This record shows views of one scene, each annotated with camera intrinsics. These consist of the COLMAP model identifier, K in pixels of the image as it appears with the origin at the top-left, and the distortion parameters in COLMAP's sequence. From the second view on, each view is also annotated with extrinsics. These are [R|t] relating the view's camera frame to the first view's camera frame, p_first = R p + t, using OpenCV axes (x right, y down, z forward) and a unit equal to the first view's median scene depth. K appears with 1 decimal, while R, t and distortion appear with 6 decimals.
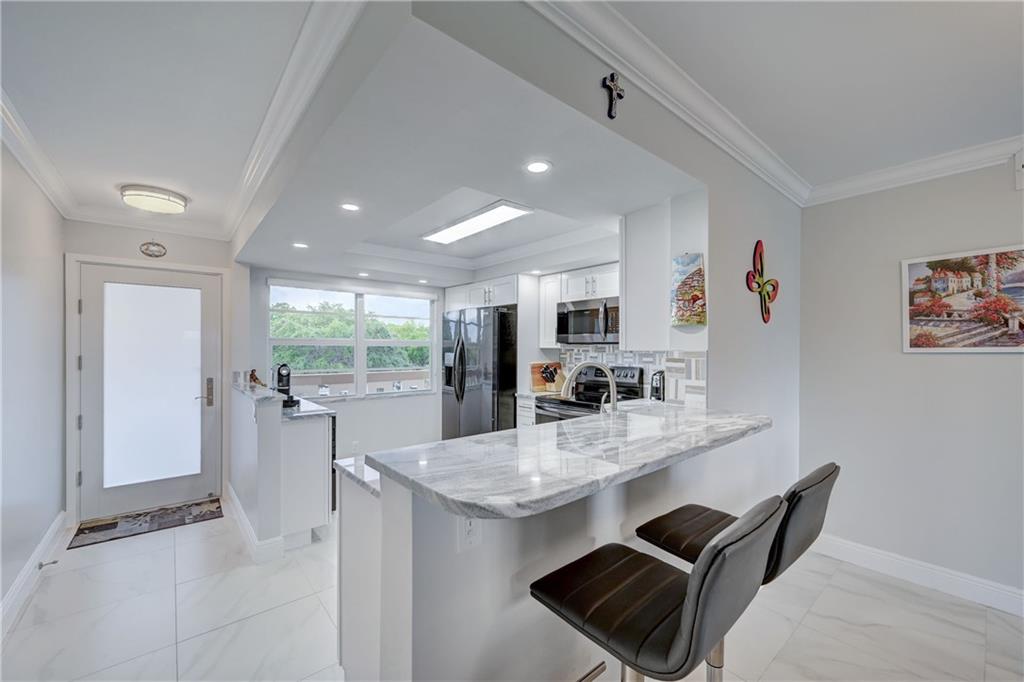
lens RADIAL K [[403.9, 0, 512.6], [0, 403.9, 343.0], [0, 0, 1]] dist [-0.000307, 0.000124]
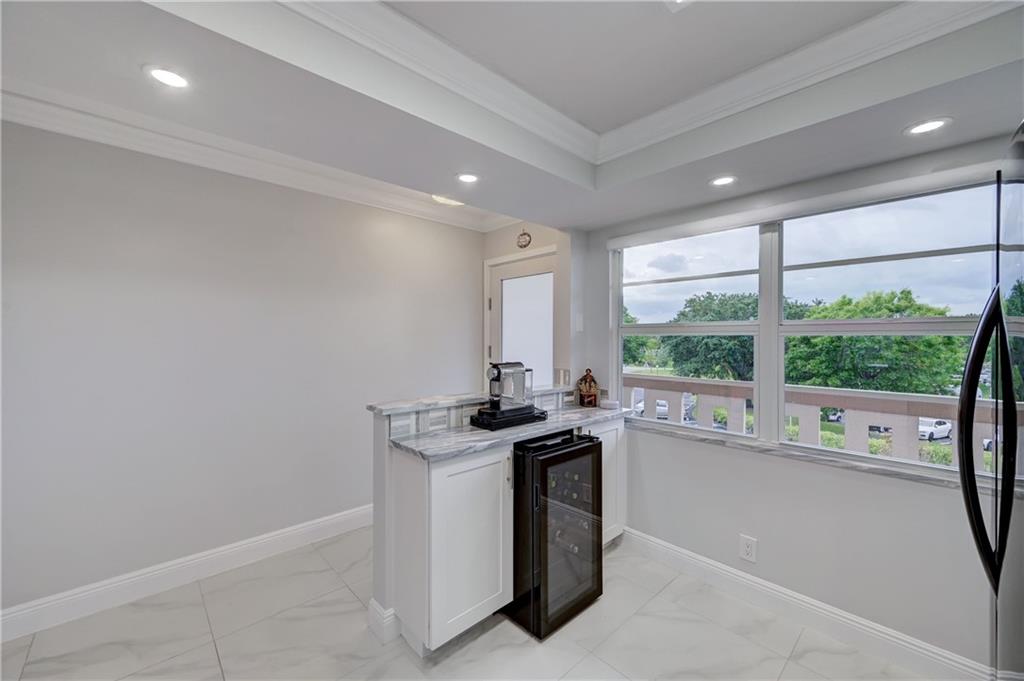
lens RADIAL K [[403.9, 0, 512.6], [0, 403.9, 342.5], [0, 0, 1]] dist [-0.000307, 0.000124]
pose [[0.050467, 0.003184, -0.998721, 0.090933], [0.008377, 0.999958, 0.003611, 0.014983], [0.998691, -0.008548, 0.050438, 0.870208]]
